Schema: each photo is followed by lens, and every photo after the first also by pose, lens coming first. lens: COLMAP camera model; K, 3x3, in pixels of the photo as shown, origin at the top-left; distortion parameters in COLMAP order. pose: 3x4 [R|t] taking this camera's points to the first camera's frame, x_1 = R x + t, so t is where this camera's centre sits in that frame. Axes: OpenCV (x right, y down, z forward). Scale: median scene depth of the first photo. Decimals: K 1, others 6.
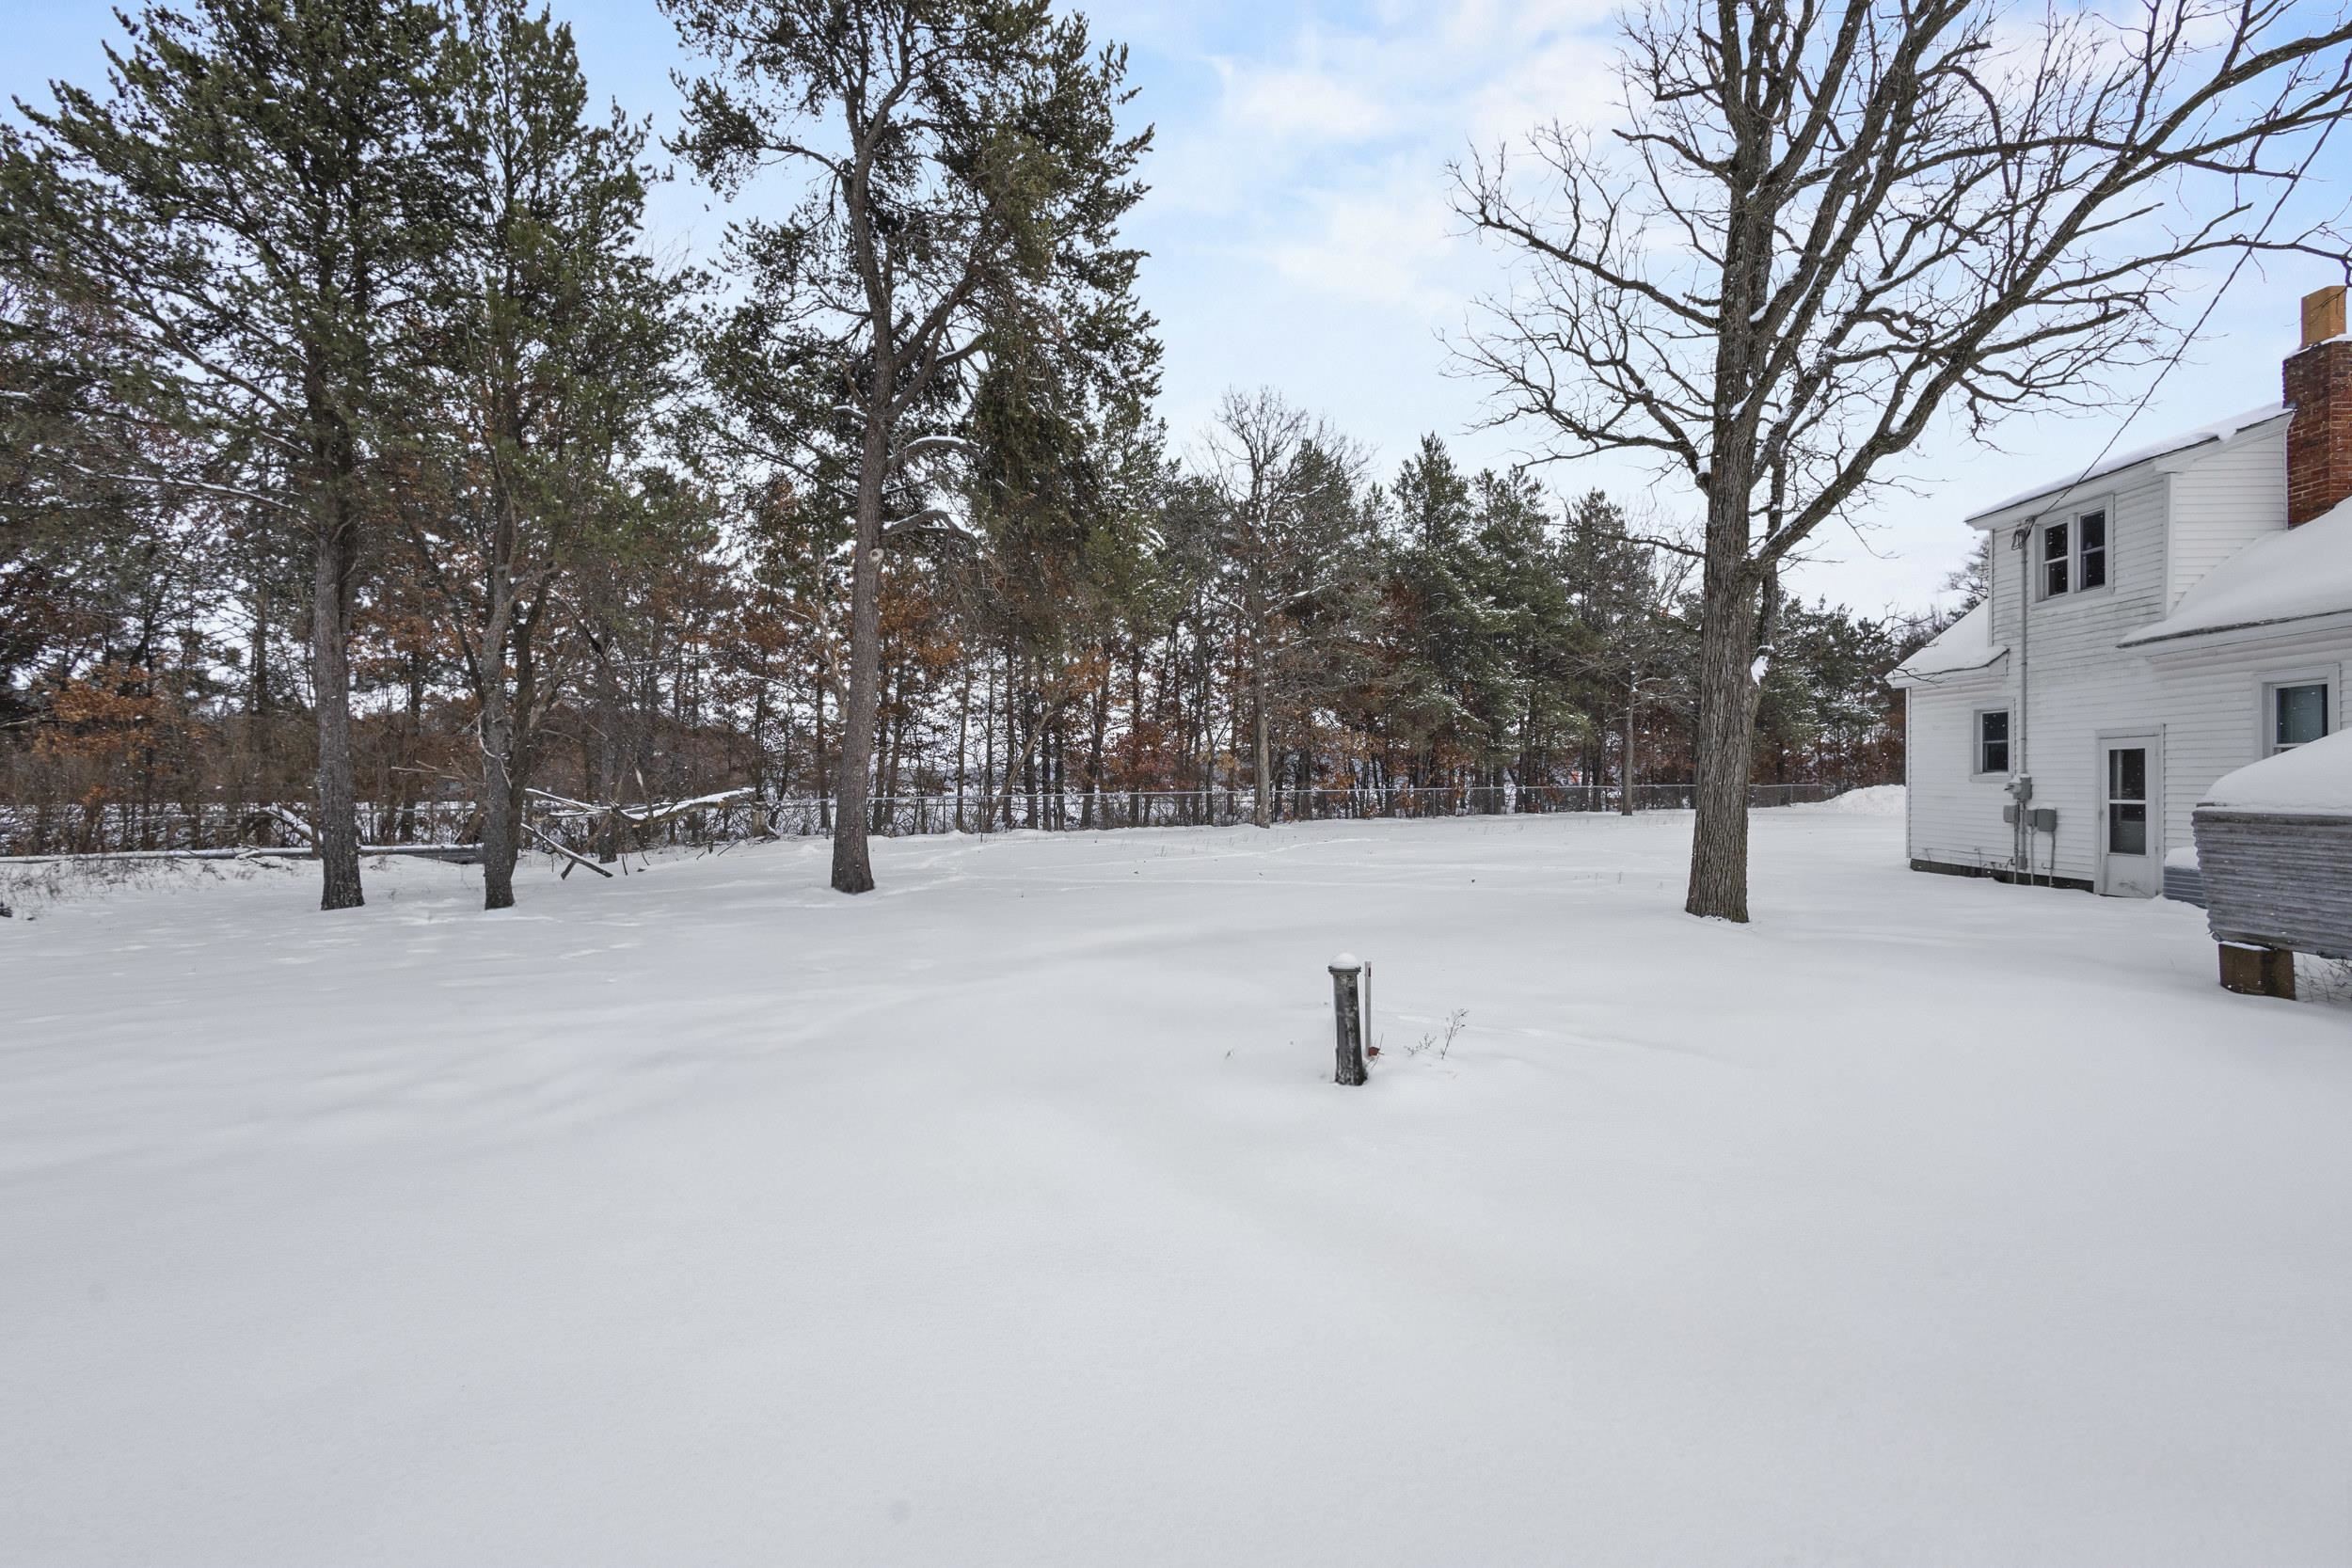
lens RADIAL K [[1095.9, 0, 1178.9], [0, 1095.9, 784.8], [0, 0, 1]] dist [0.008931, -0.002544]
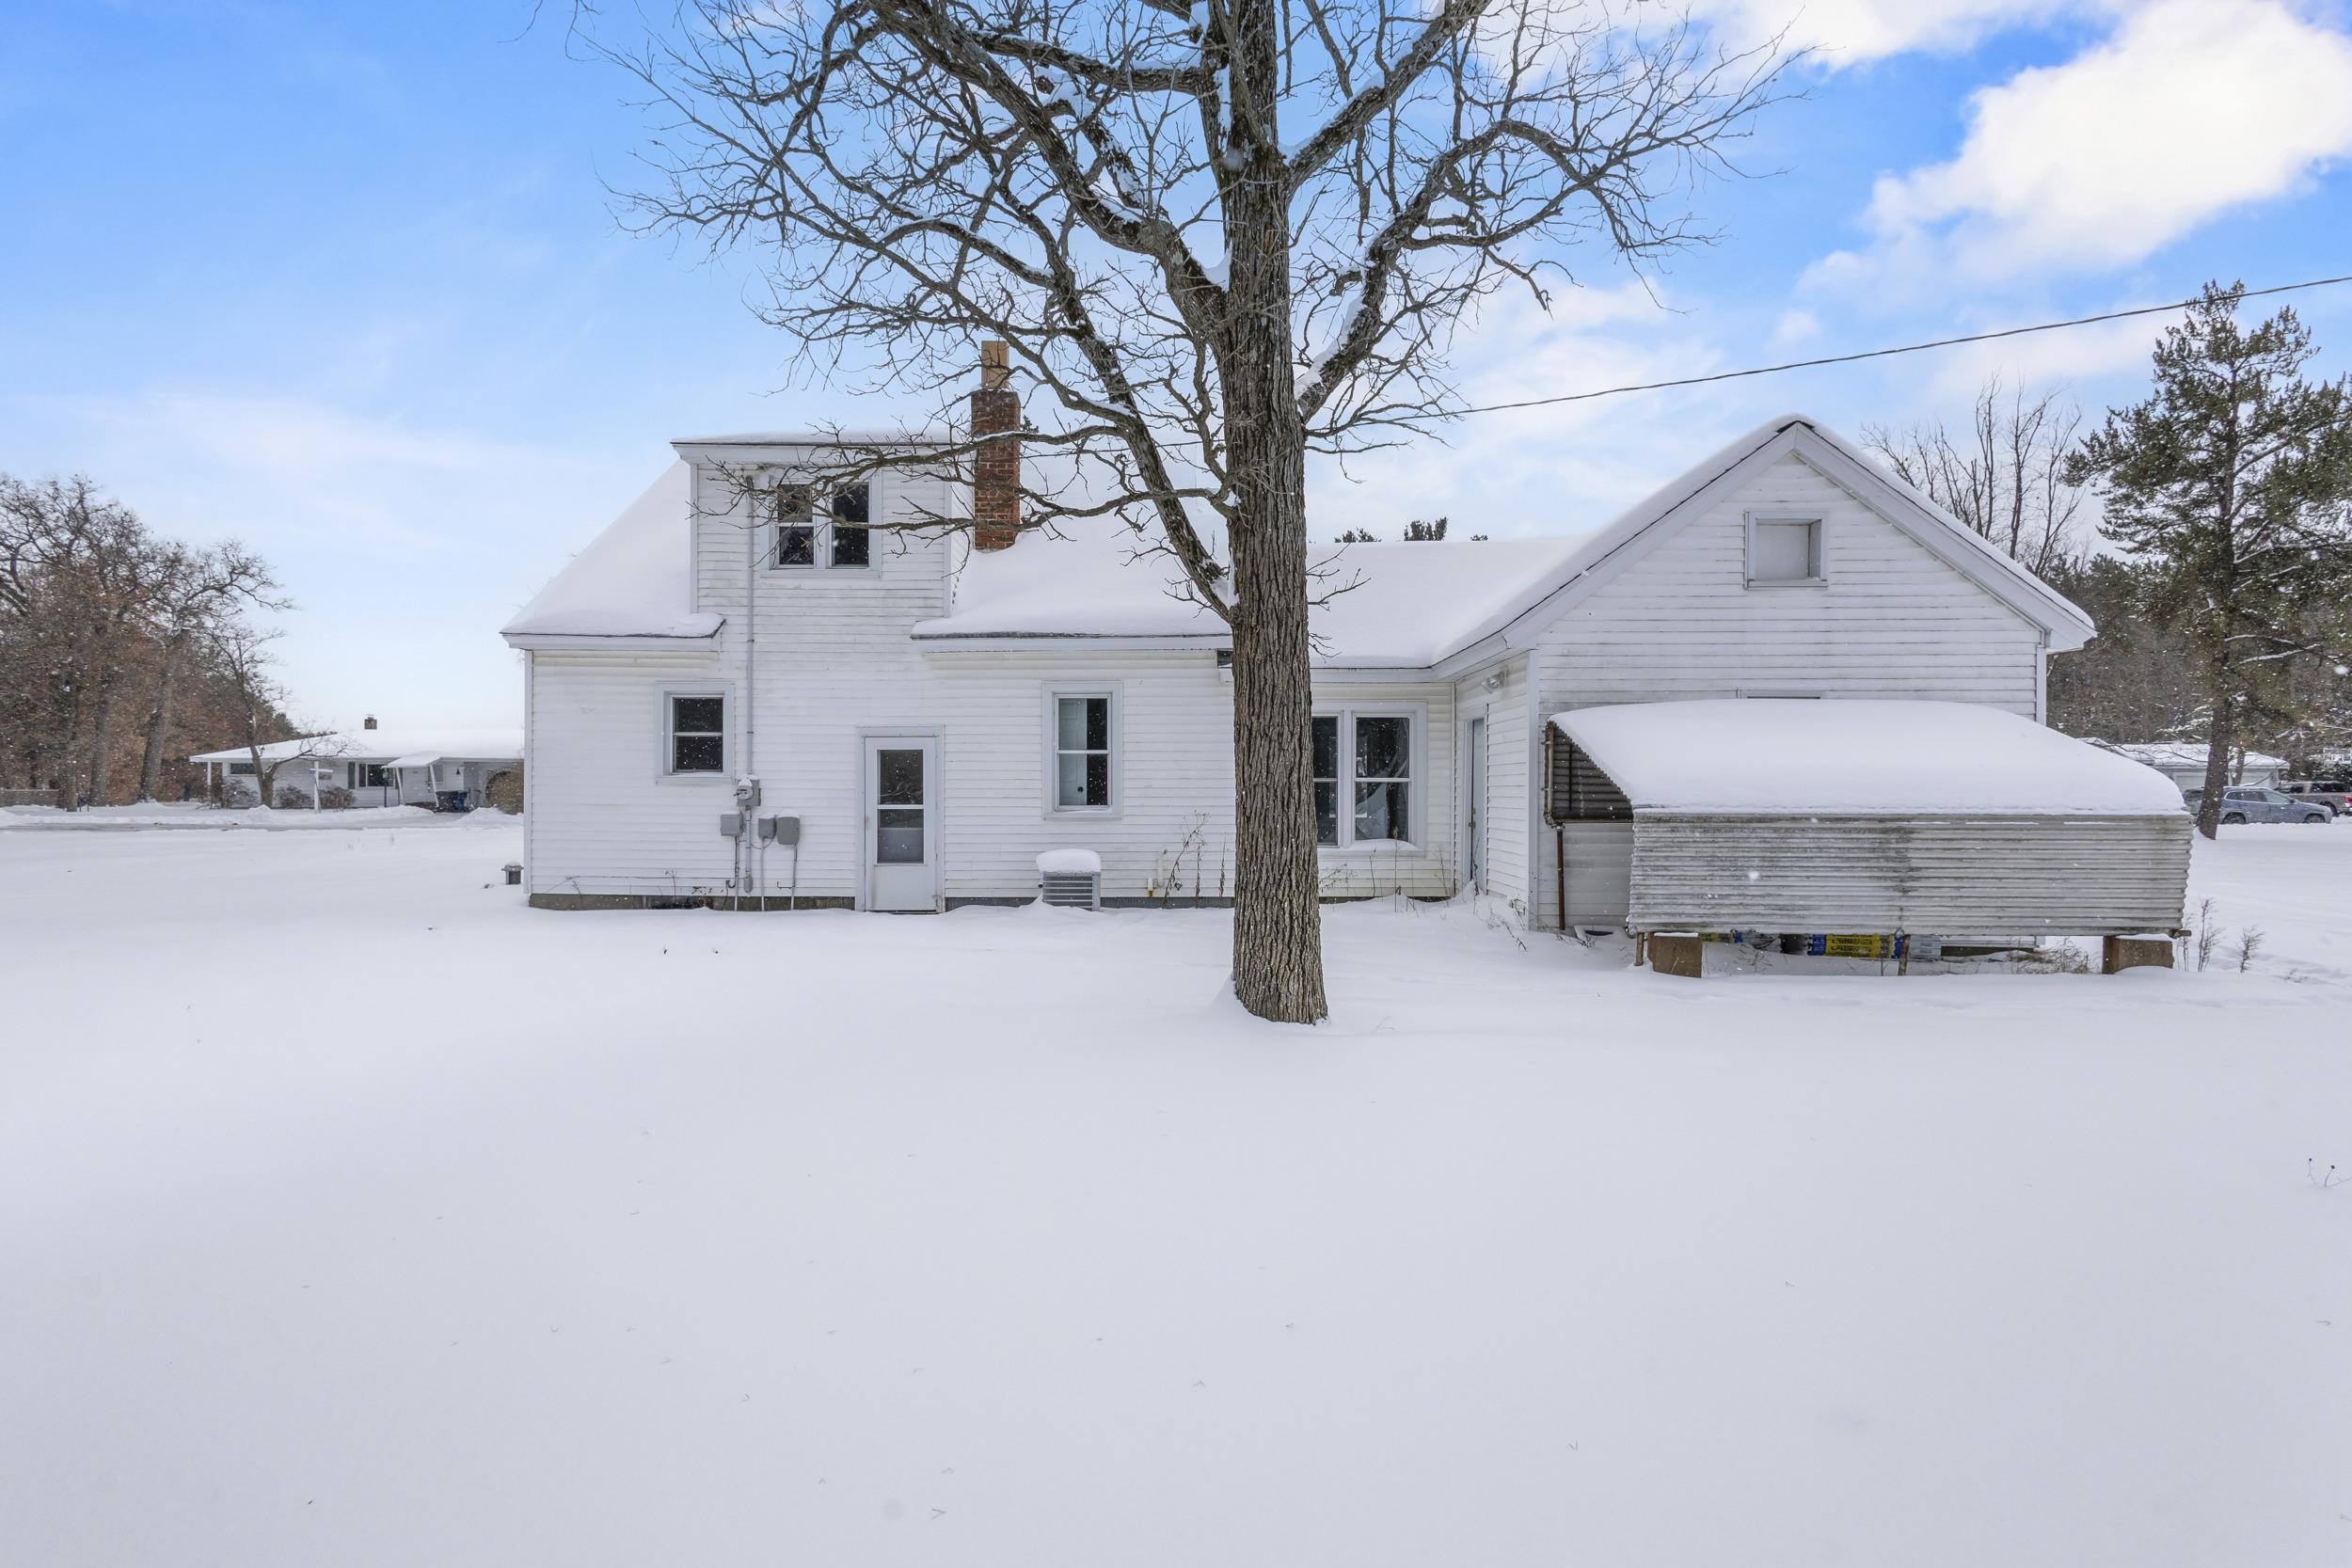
lens RADIAL K [[1095.9, 0, 1180.7], [0, 1095.9, 787.0], [0, 0, 1]] dist [0.008931, -0.002544]
pose [[-0.008840, 0.005609, 0.999945, -0.052521], [-0.000841, 0.999984, -0.005617, 0.003407], [-0.999961, -0.000890, -0.008835, 0.709356]]
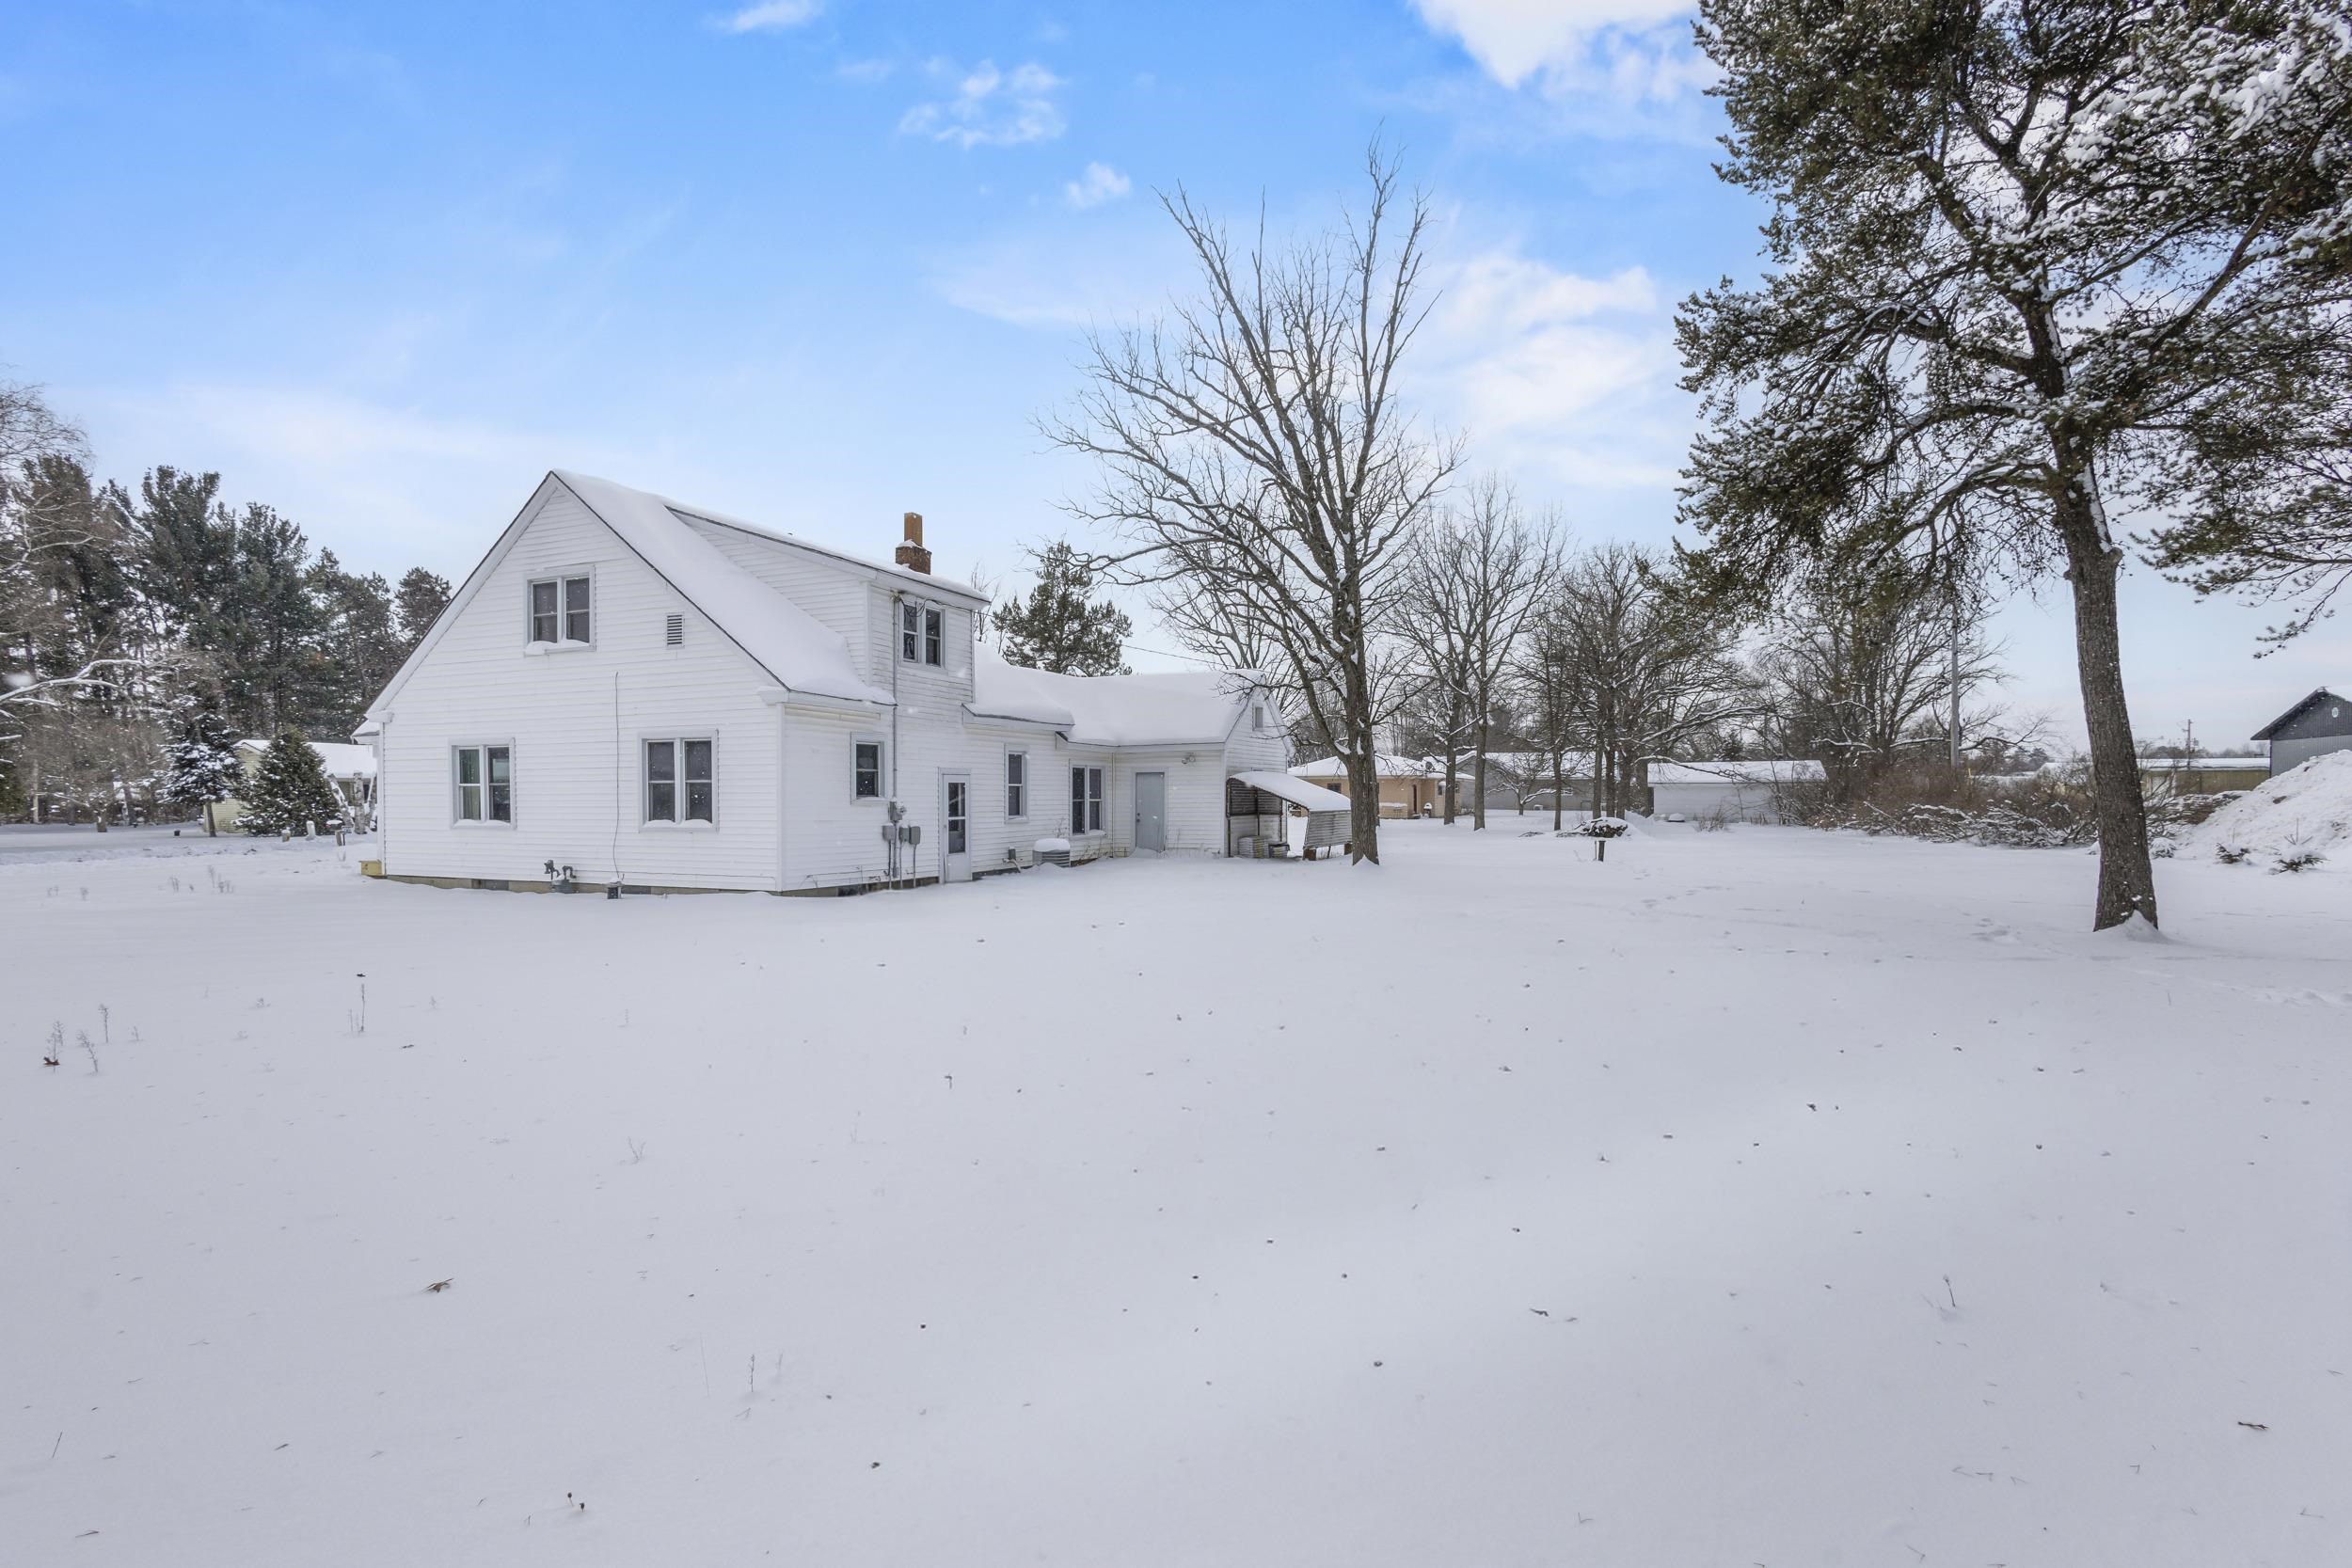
lens RADIAL K [[1095.9, 0, 1191.7], [0, 1095.9, 790.1], [0, 0, 1]] dist [0.008931, -0.002544]
pose [[-0.924797, 0.009048, 0.380354, 0.005146], [0.006856, 0.999951, -0.007118, -0.009009], [-0.380400, -0.003975, -0.924814, 2.059877]]
